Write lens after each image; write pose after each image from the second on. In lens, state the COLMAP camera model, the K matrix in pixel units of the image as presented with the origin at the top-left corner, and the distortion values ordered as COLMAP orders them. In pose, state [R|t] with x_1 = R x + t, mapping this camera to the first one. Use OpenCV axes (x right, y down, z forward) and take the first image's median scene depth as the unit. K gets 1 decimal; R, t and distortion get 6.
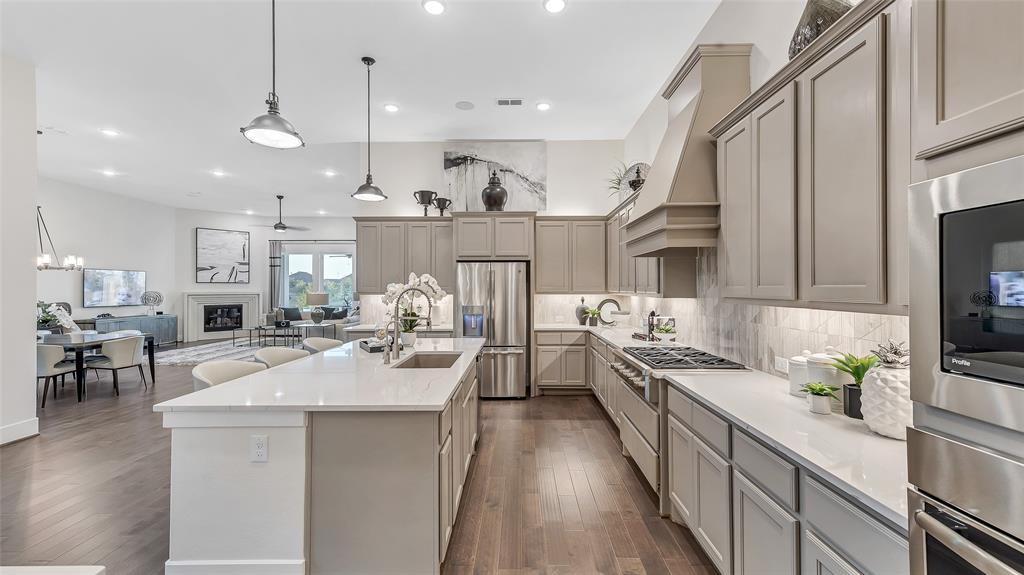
lens RADIAL K [[414.5, 0, 514.1], [0, 414.5, 290.8], [0, 0, 1]] dist [0.000450, -0.000133]
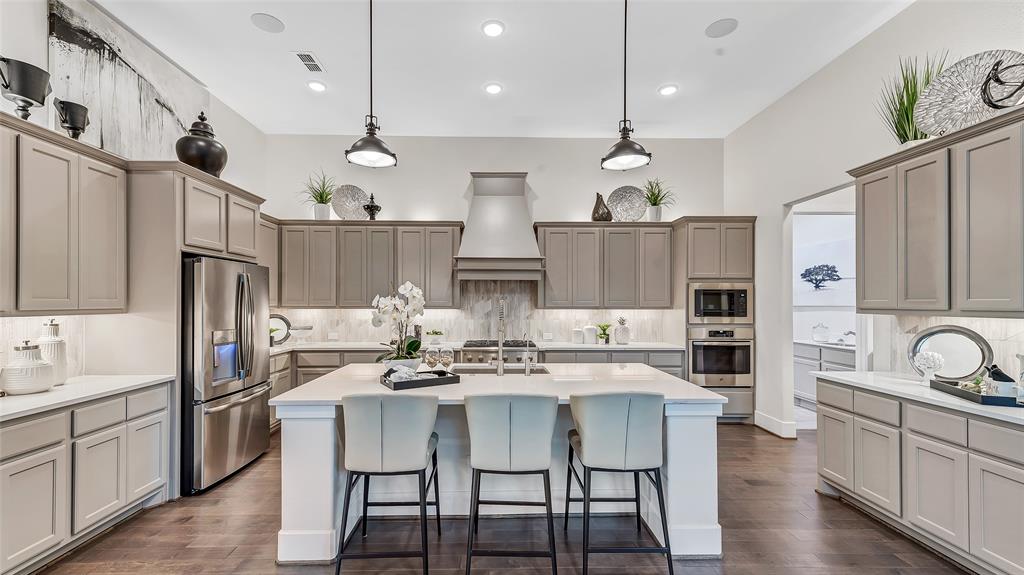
lens RADIAL K [[414.5, 0, 514.1], [0, 414.5, 290.8], [0, 0, 1]] dist [0.000450, -0.000133]
pose [[-0.055822, 0.027111, 0.998073, -0.642448], [0.006689, 0.999619, -0.026779, -0.003773], [-0.998418, 0.005182, -0.055982, 0.536561]]
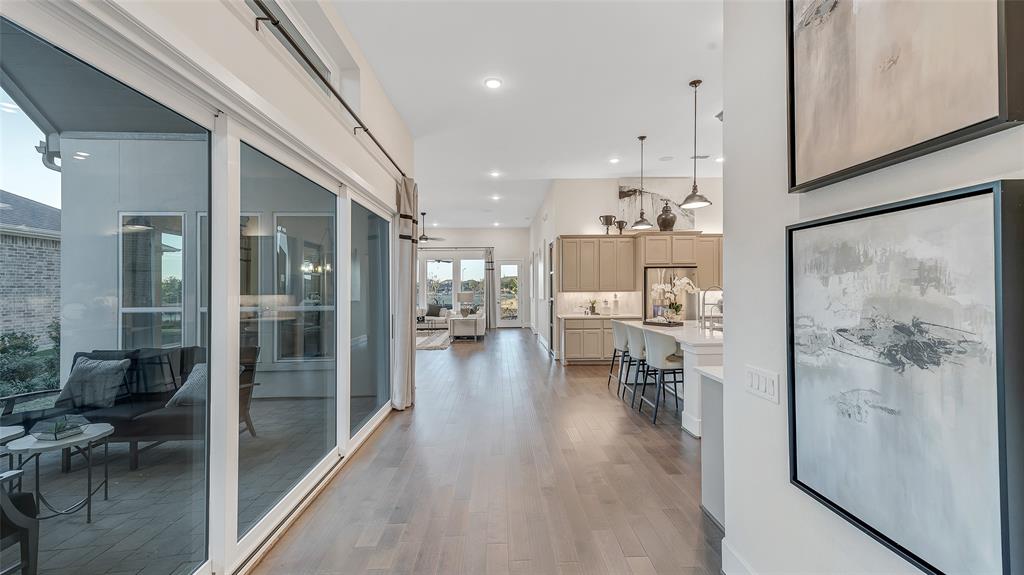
lens RADIAL K [[406.4, 0, 512.0], [0, 406.4, 287.5], [0, 0, 1]] dist [0.000710, -0.000014]
pose [[0.998623, -0.012107, 0.051050, -0.593546], [0.012397, 0.999909, -0.005384, -0.004293], [-0.050981, 0.006009, 0.998682, -0.297802]]
